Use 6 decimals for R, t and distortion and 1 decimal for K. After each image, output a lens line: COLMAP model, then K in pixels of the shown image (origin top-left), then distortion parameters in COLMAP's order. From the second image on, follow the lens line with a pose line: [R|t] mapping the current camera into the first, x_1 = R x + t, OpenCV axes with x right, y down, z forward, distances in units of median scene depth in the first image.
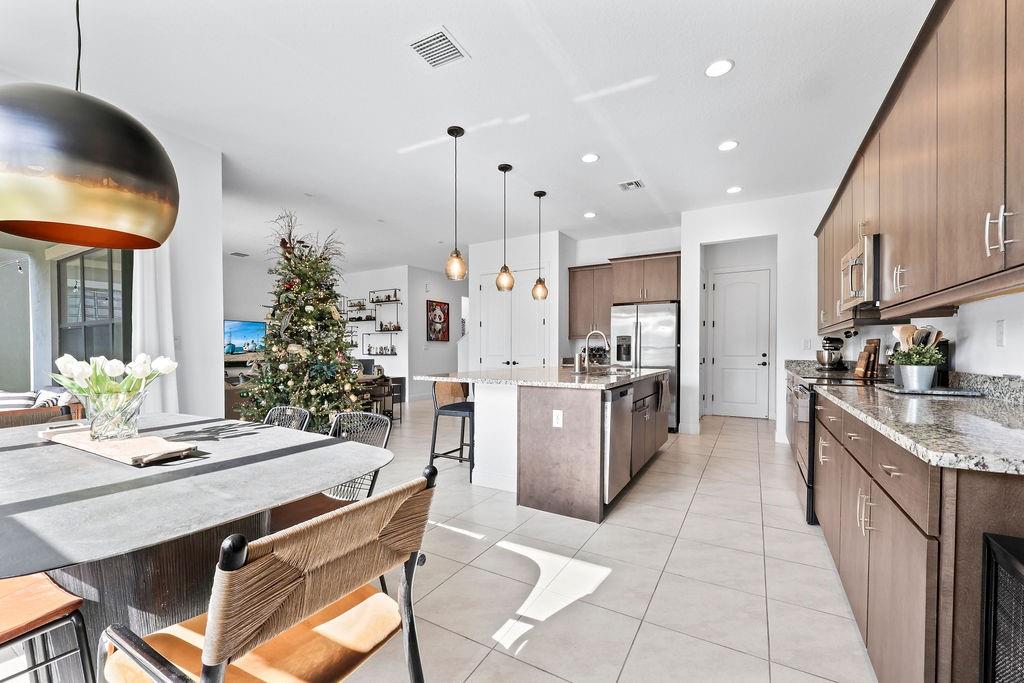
lens RADIAL K [[414.1, 0, 513.7], [0, 414.1, 356.7], [0, 0, 1]] dist [0.005001, -0.001005]
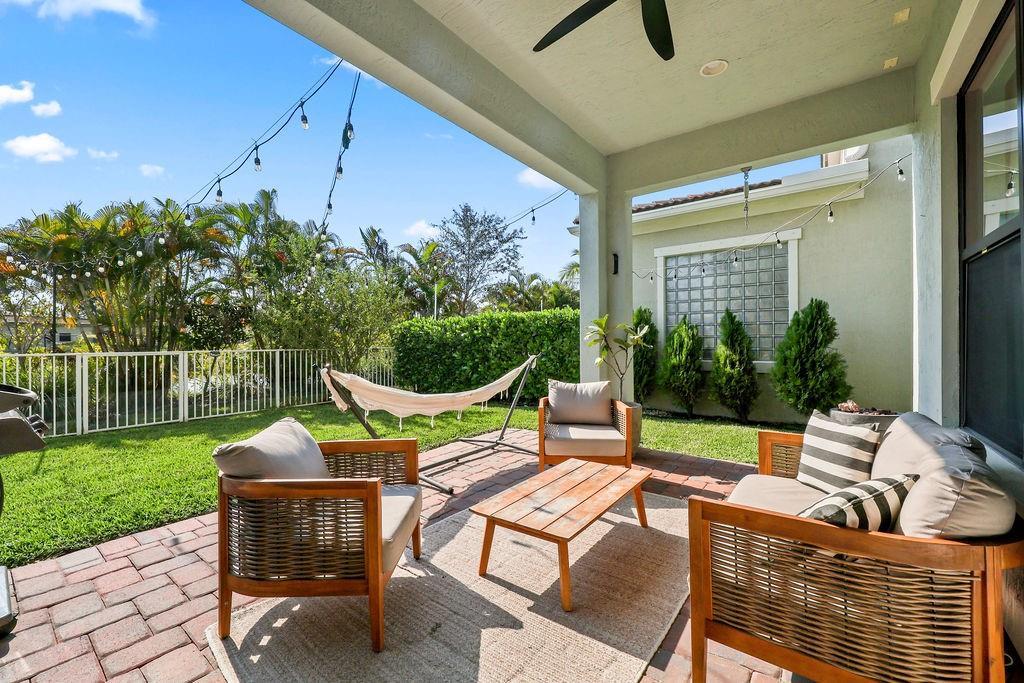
lens RADIAL K [[414.1, 0, 511.8], [0, 414.1, 342.3], [0, 0, 1]] dist [0.005001, -0.001005]
pose [[-0.128985, -0.000538, -0.991646, -0.755935], [-0.009589, 0.999954, 0.000705, 0.014525], [0.991600, 0.009600, -0.128985, 0.735513]]
